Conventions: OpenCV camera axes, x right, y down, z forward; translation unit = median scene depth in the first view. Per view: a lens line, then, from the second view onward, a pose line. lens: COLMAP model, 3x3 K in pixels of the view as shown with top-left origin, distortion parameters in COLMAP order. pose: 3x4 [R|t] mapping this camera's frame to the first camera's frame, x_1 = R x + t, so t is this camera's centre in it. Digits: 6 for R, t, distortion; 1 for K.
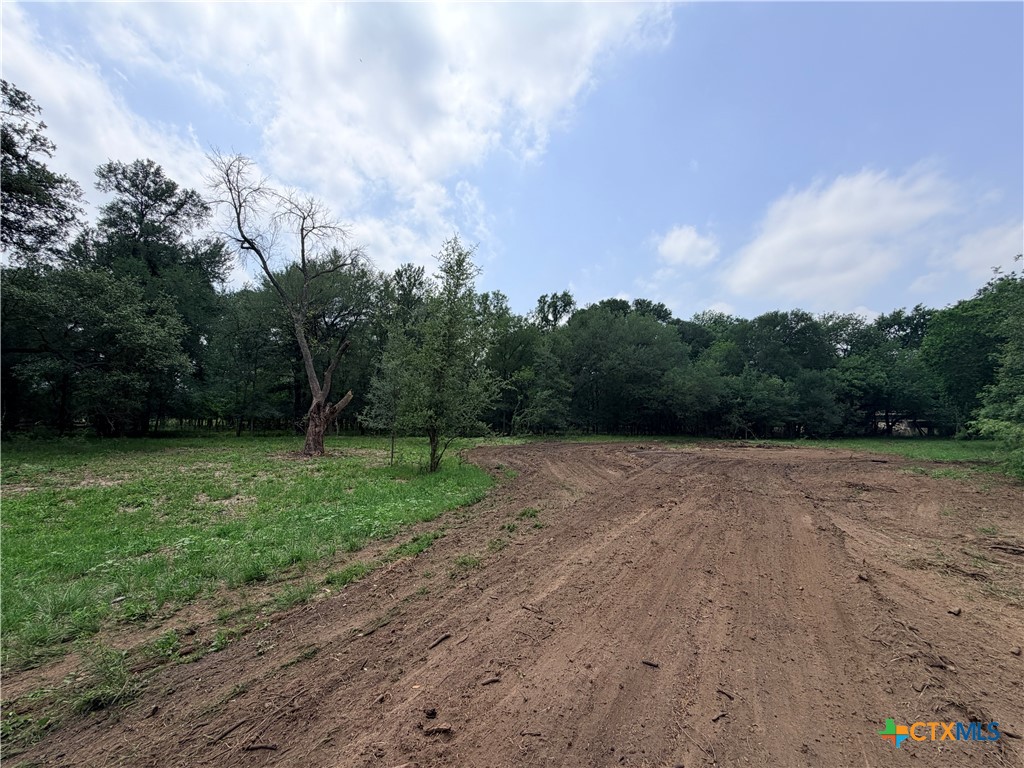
lens RADIAL K [[410.4, 0, 511.4], [0, 410.4, 386.3], [0, 0, 1]] dist [-0.002194, -0.000784]
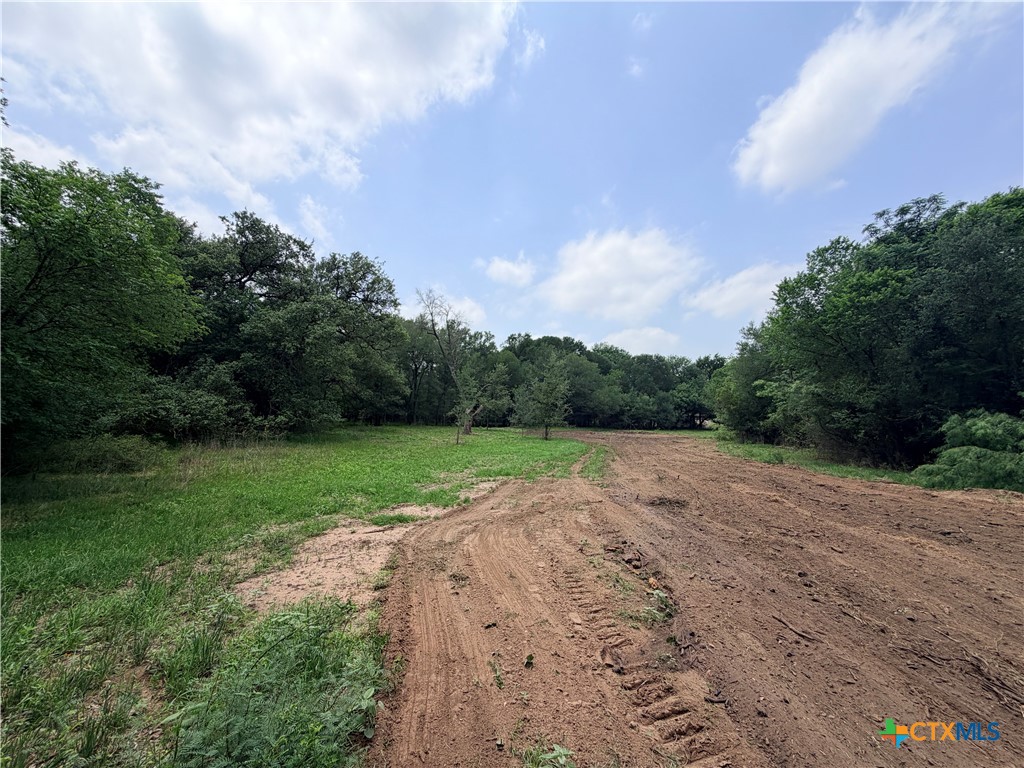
lens RADIAL K [[410.4, 0, 512.3], [0, 410.4, 383.4], [0, 0, 1]] dist [-0.002194, -0.000784]
pose [[0.958791, 0.036270, 0.281788, -0.371628], [-0.040238, 0.999156, 0.008306, -0.057128], [-0.281249, -0.019303, 0.959441, -0.487423]]
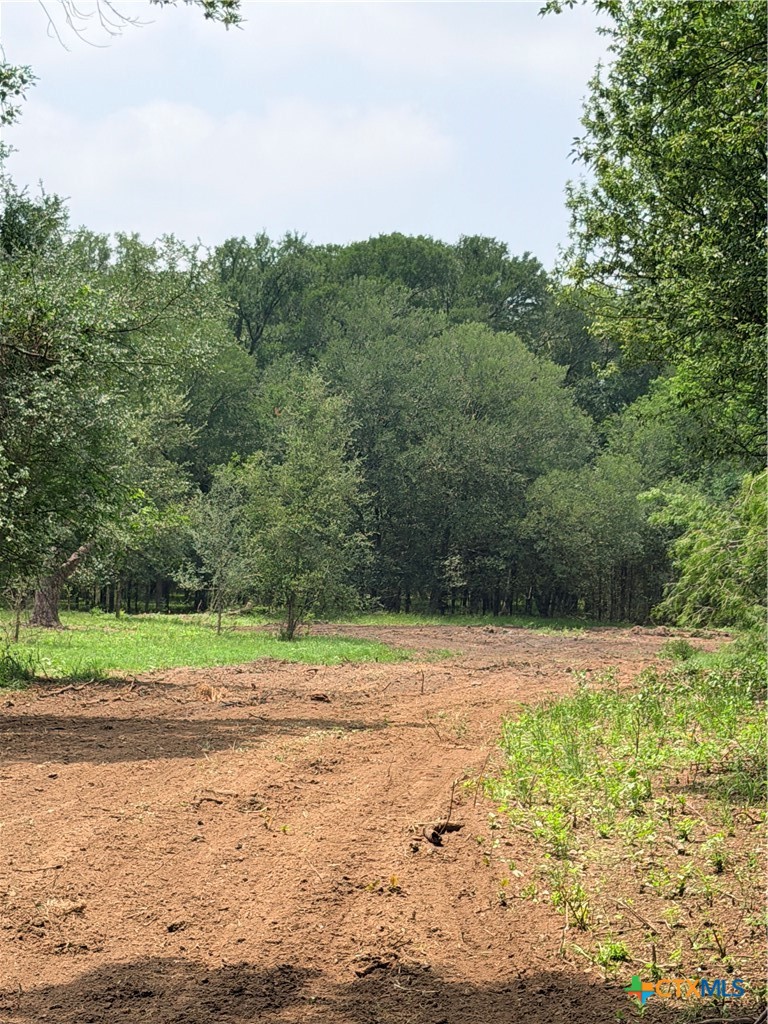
lens RADIAL K [[2510.8, 0, 385.9], [0, 2510.8, 514.4], [0, 0, 1]] dist [0.145798, 0.000000]
pose [[0.953020, 0.022811, 0.302046, -0.509989], [-0.042735, 0.997312, 0.059521, -0.124340], [-0.299877, -0.069633, 0.951433, -1.312091]]
